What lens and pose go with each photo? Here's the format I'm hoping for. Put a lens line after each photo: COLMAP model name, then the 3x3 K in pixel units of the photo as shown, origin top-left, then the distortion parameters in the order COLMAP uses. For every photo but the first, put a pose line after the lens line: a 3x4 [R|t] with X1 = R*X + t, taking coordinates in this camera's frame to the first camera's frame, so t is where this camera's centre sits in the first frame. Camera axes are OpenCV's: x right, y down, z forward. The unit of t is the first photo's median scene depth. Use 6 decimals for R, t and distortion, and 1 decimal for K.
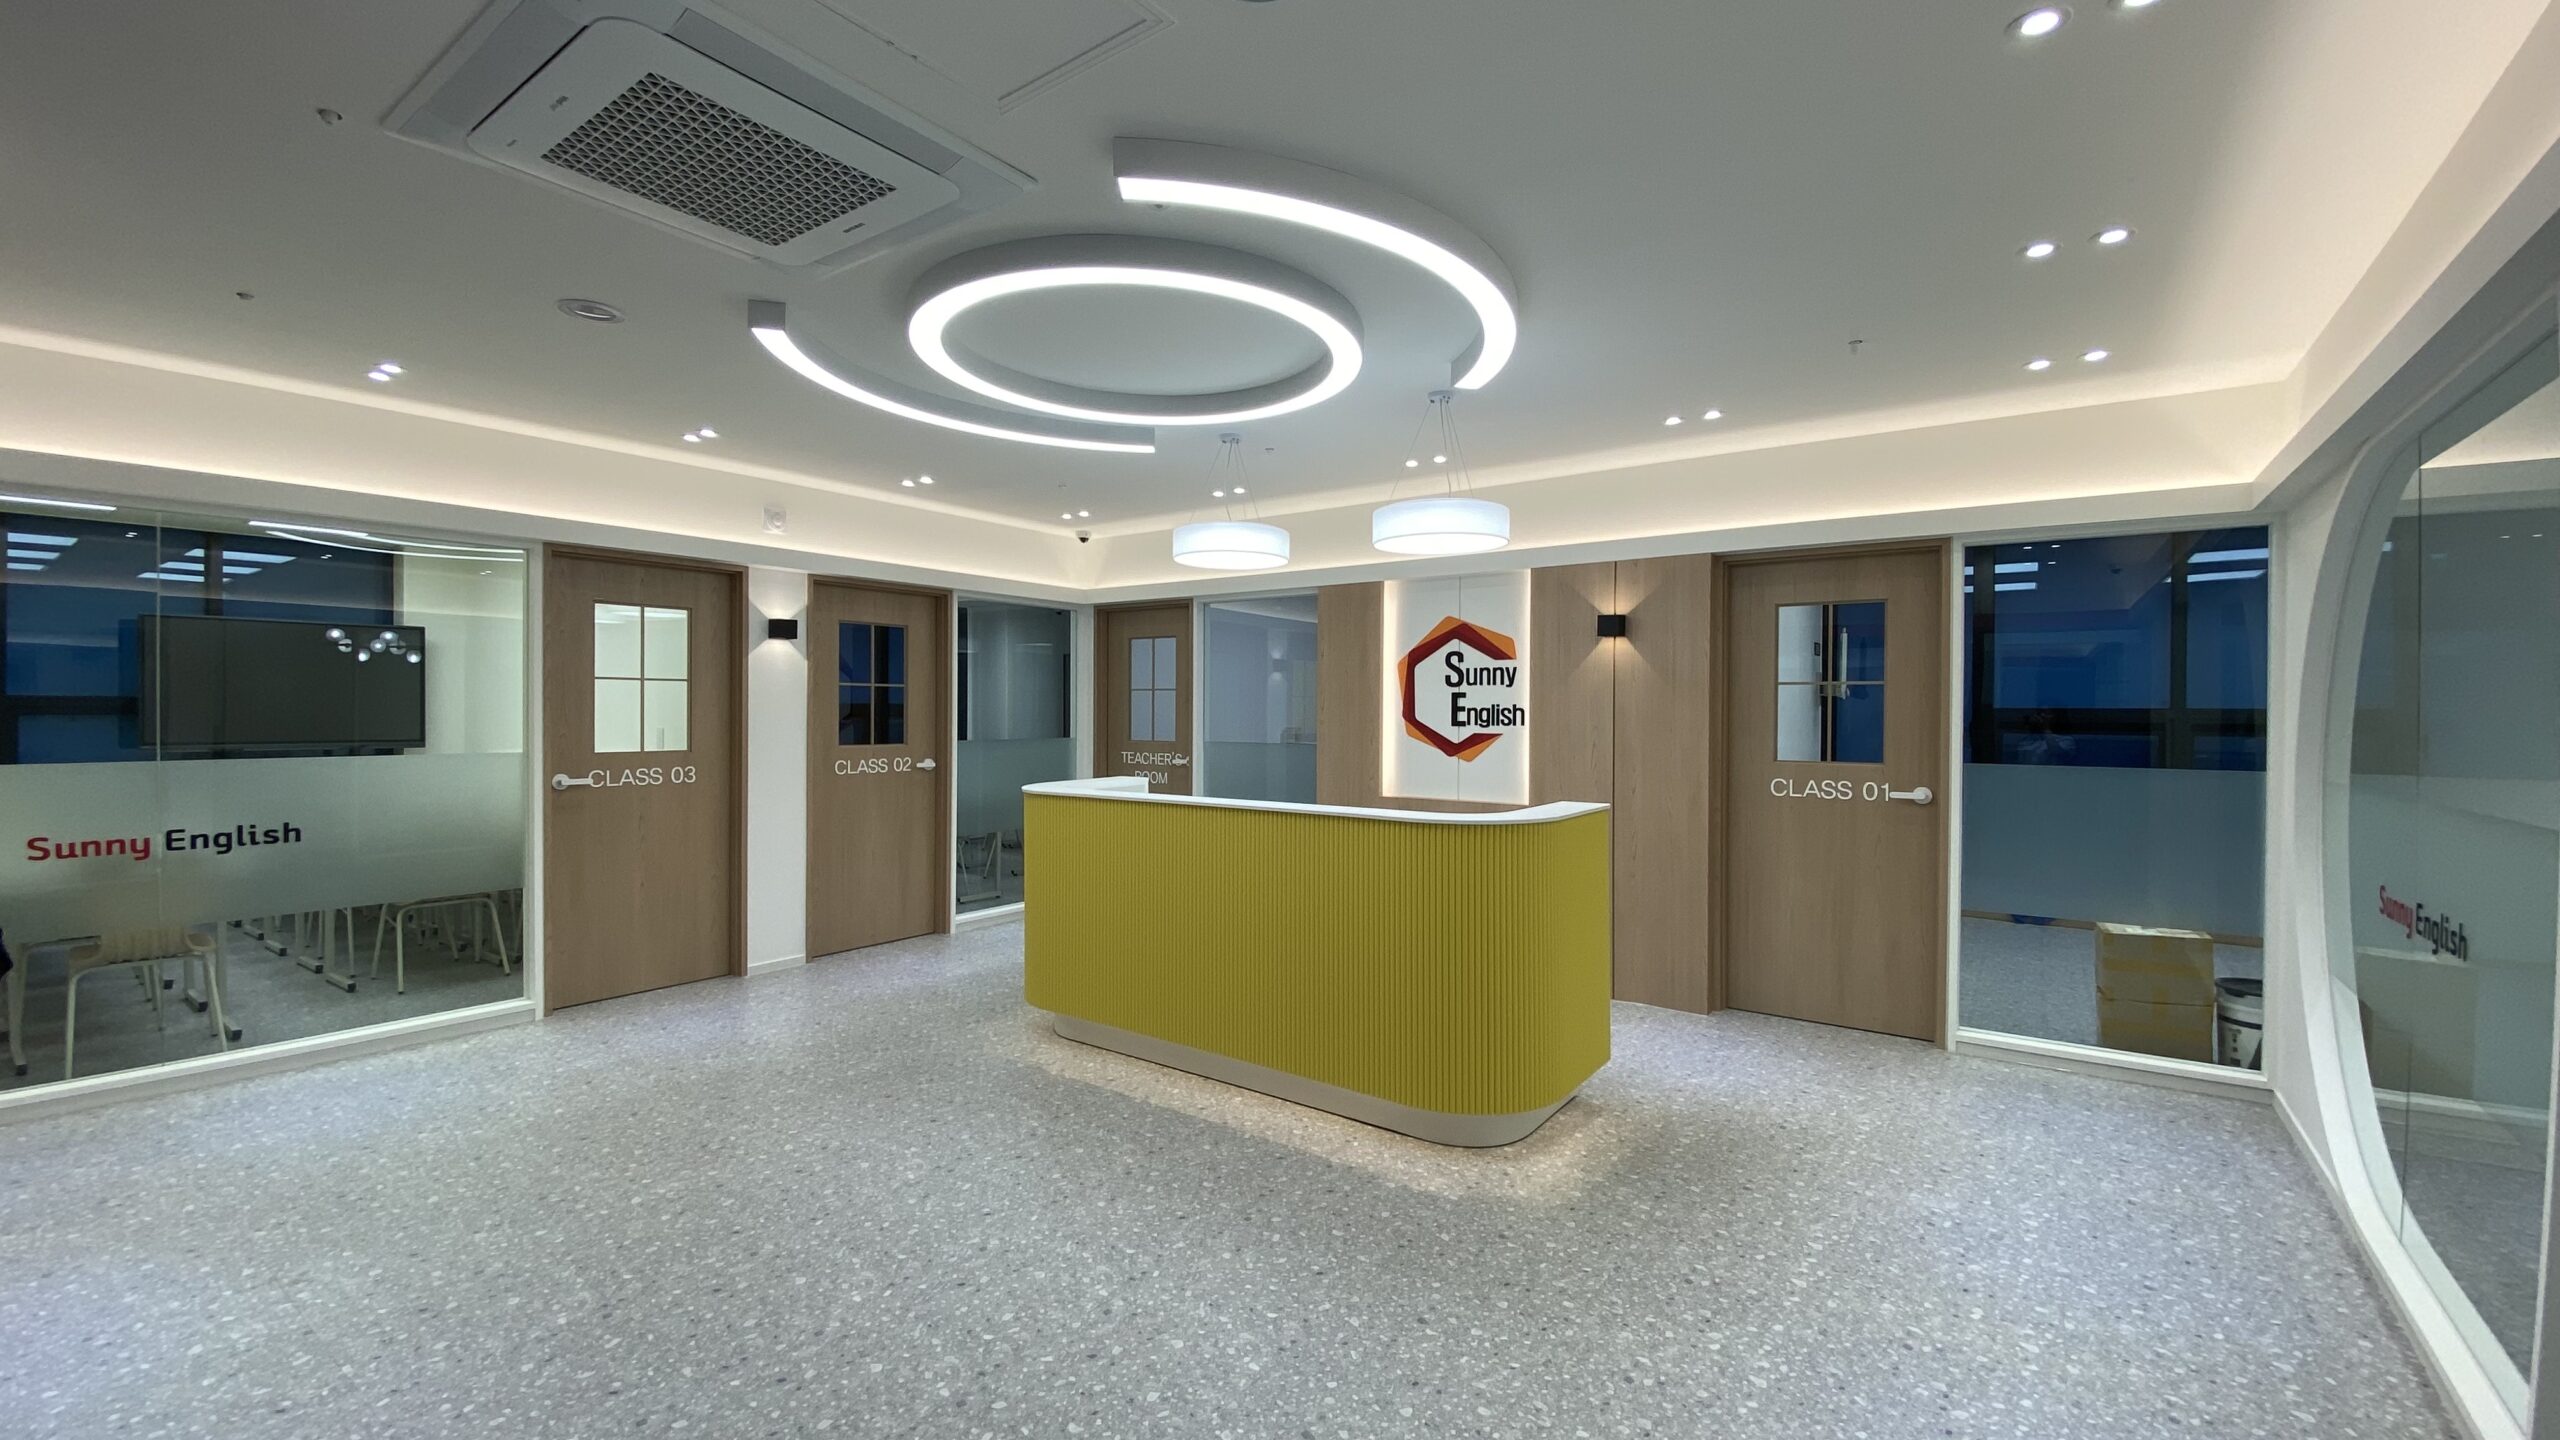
lens RADIAL K [[1020.7, 0, 1283.6], [0, 1020.7, 714.2], [0, 0, 1]] dist [-0.001399, -0.000258]
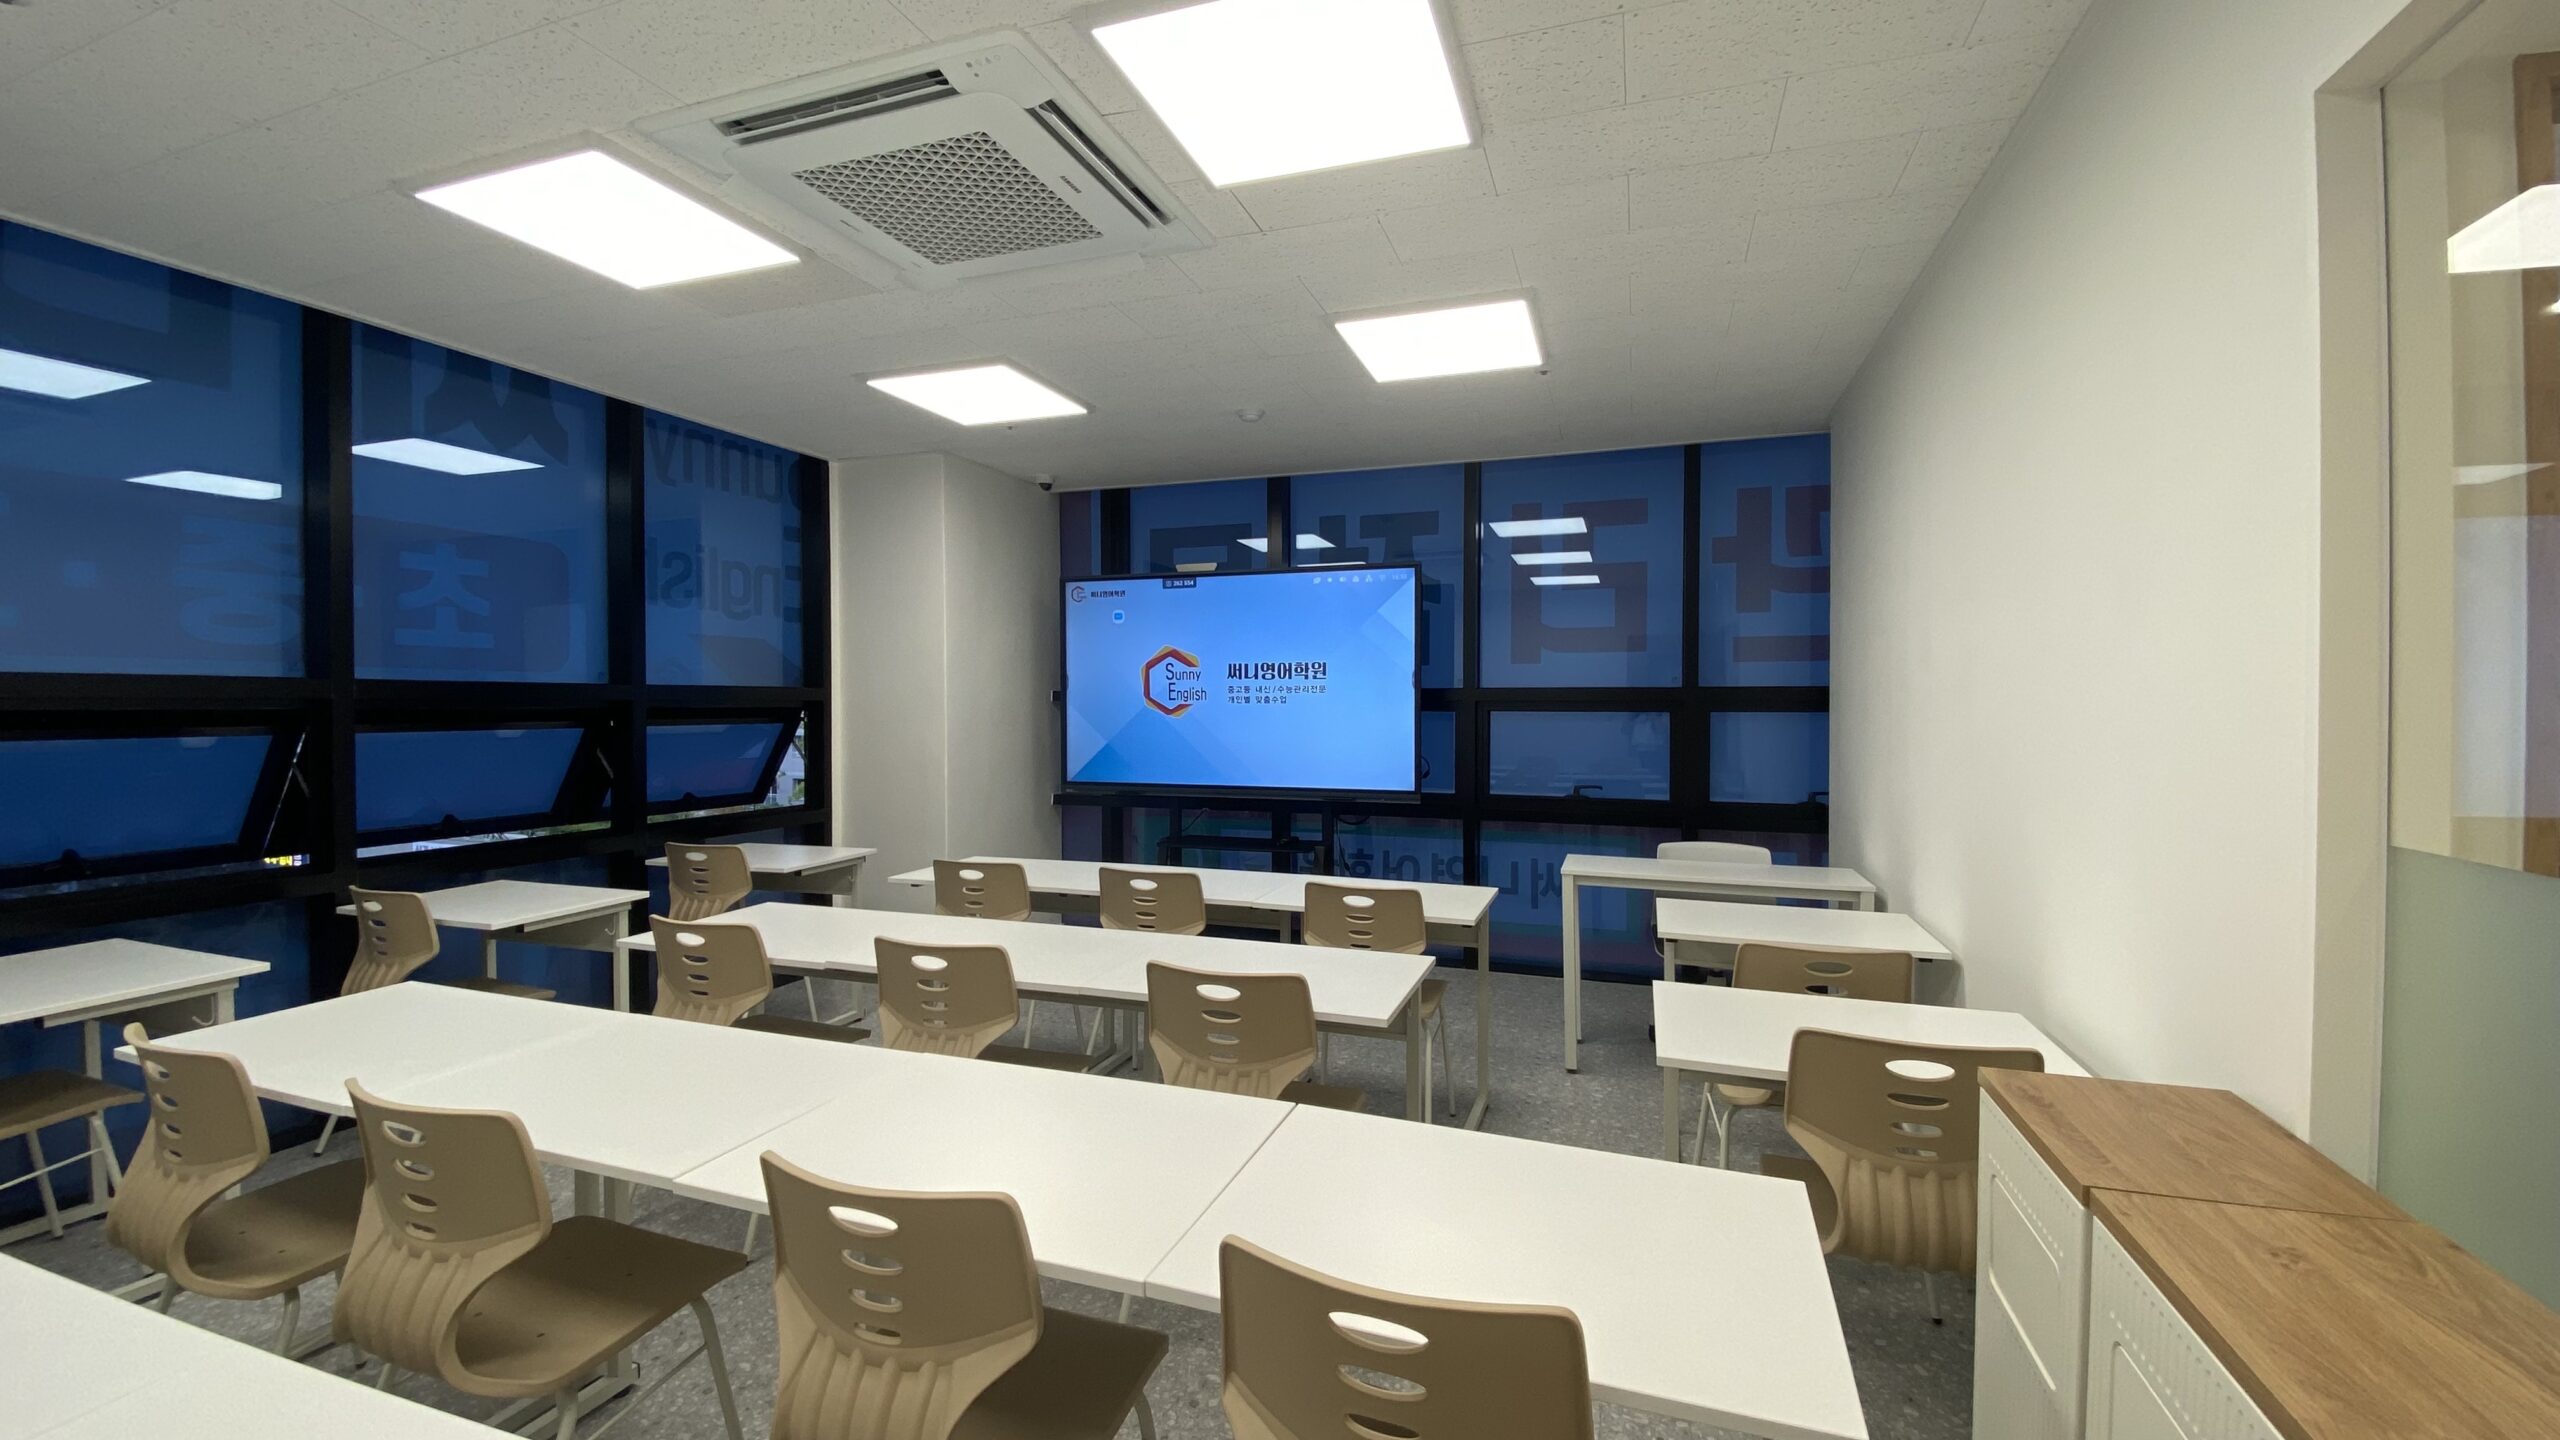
lens RADIAL K [[1020.7, 0, 1298.4], [0, 1020.7, 724.1], [0, 0, 1]] dist [-0.001399, -0.000258]
pose [[0.953867, -0.004955, 0.300188, -0.194680], [0.001540, 0.999931, 0.011612, 0.036171], [-0.300225, -0.010614, 0.953809, -0.992434]]
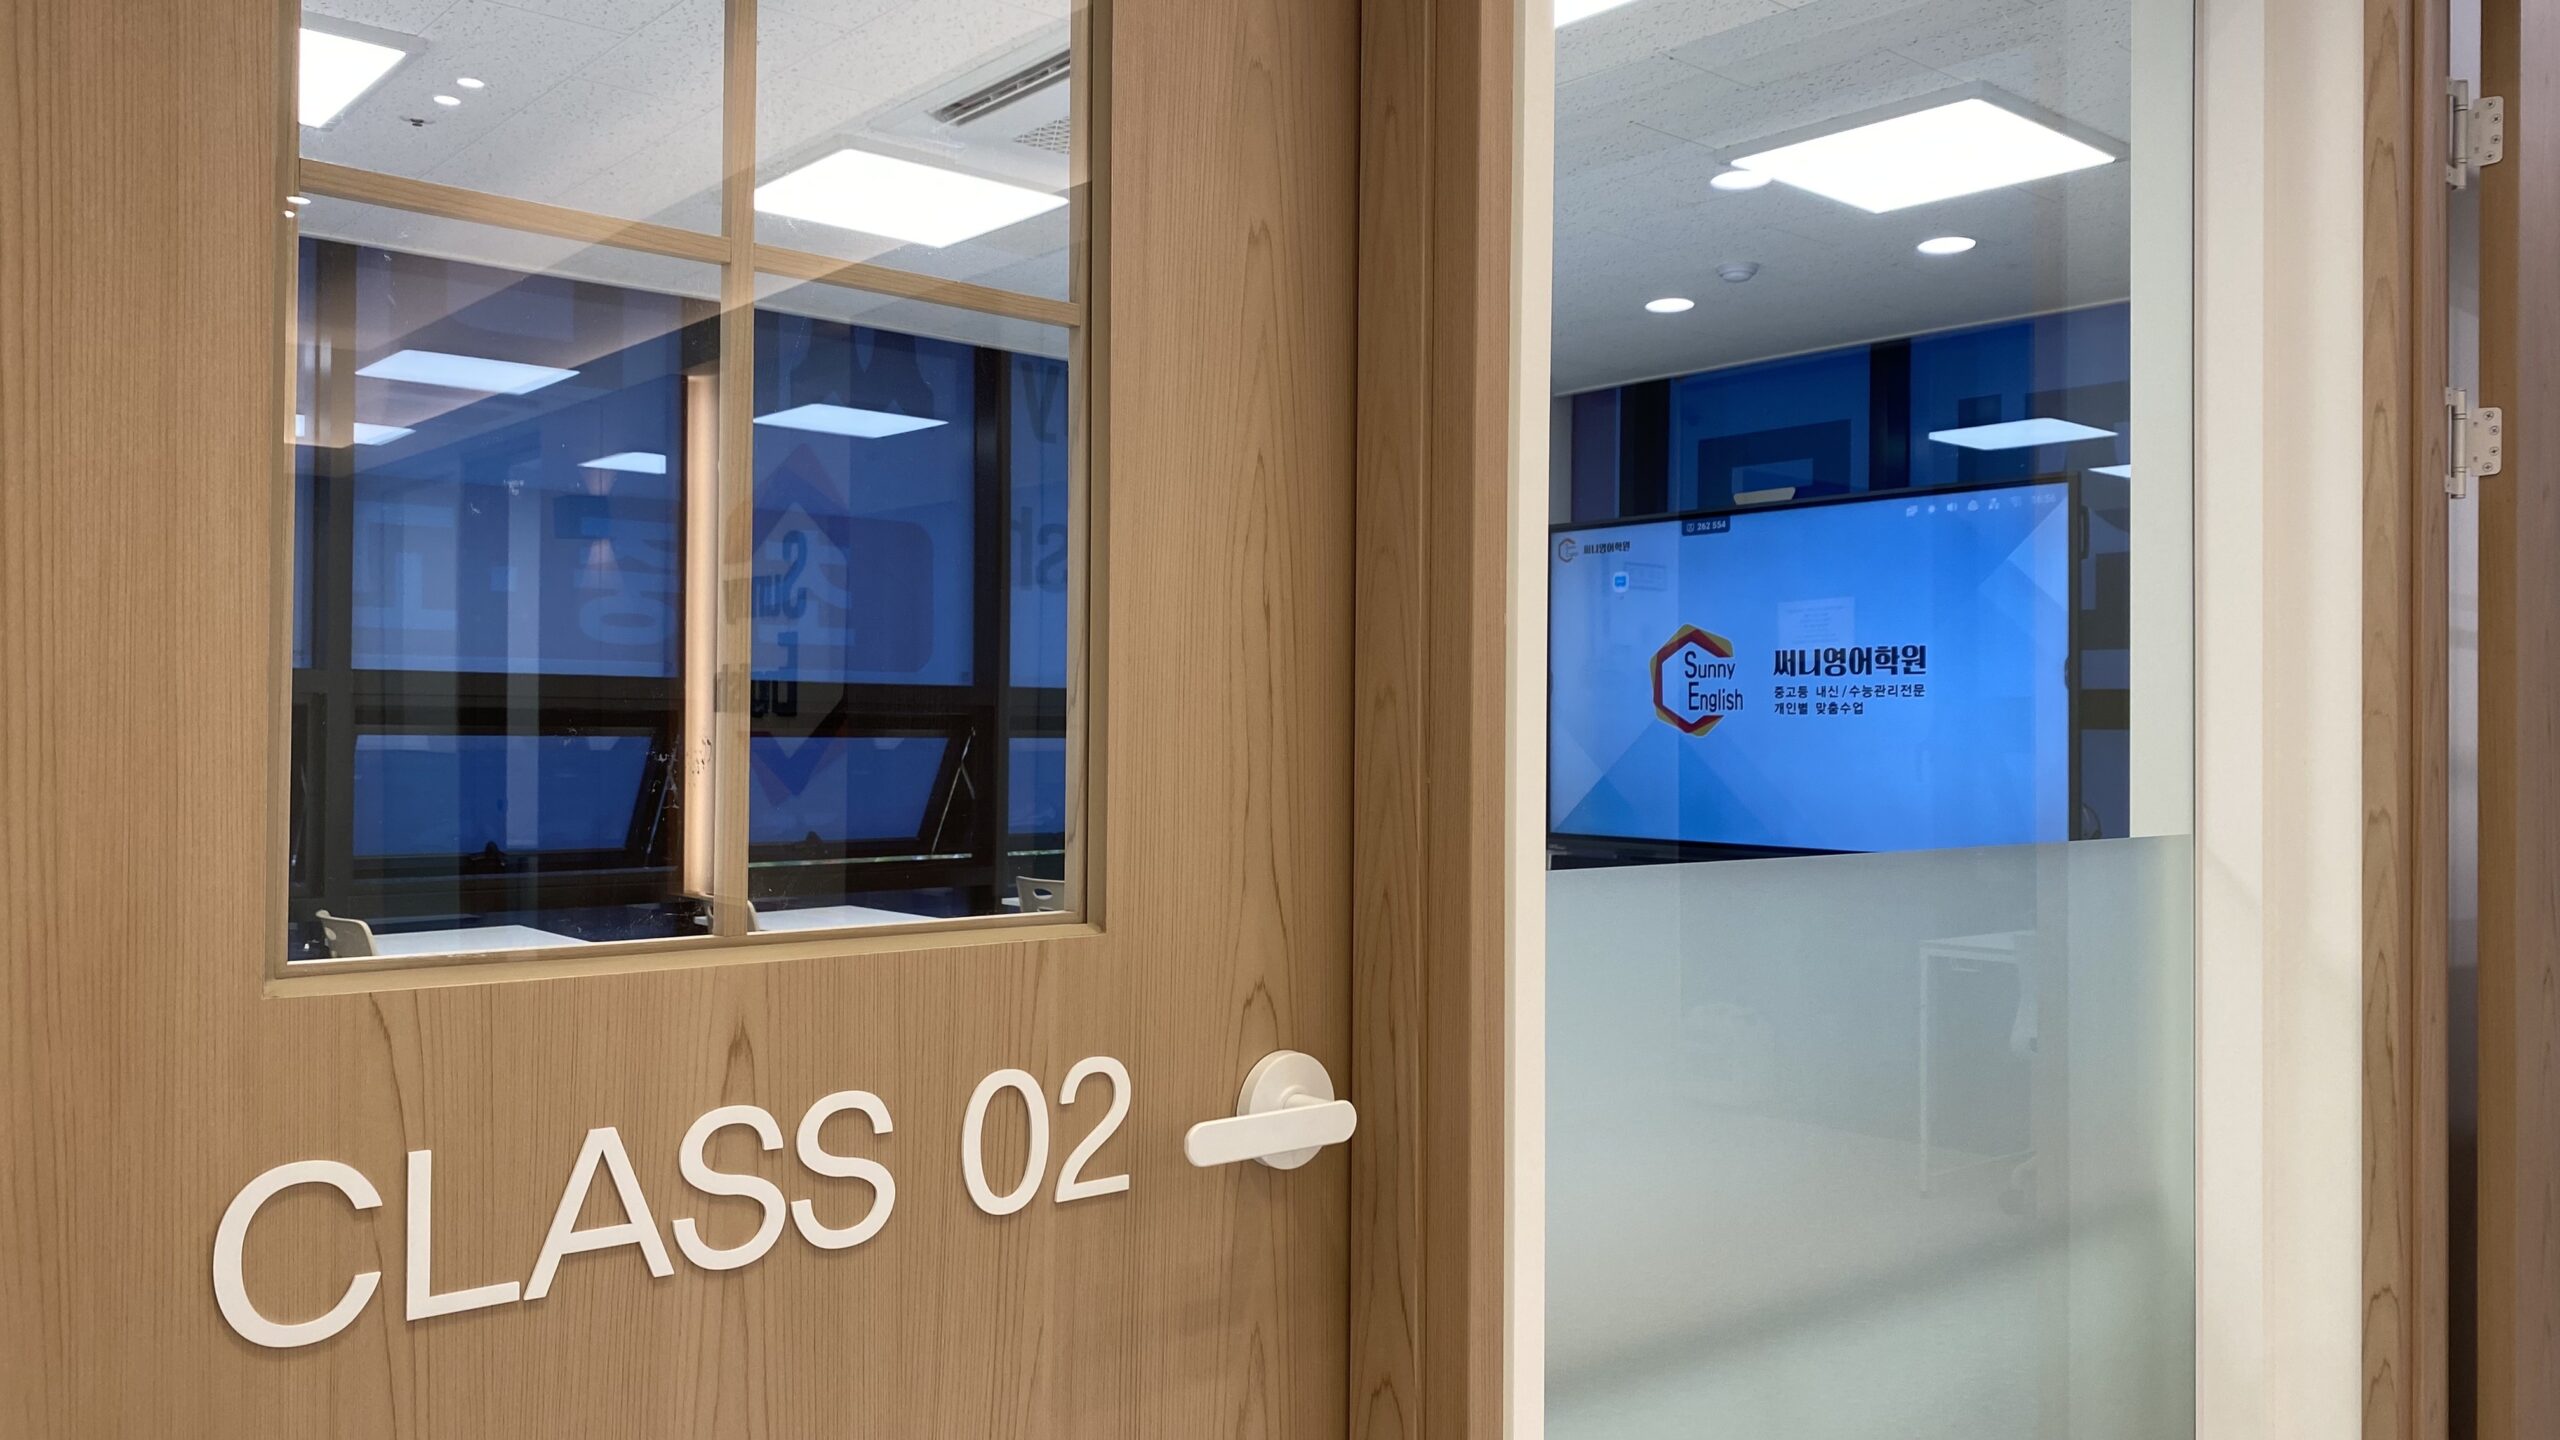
lens RADIAL K [[1945.5, 0, 1276.0], [0, 1945.5, 719.5], [0, 0, 1]] dist [0.003436, -0.000349]
pose [[0.970291, 0.005785, -0.241870, 0.254429], [-0.010096, 0.999811, -0.016587, 0.070488], [0.241728, 0.018537, 0.970167, -1.503272]]
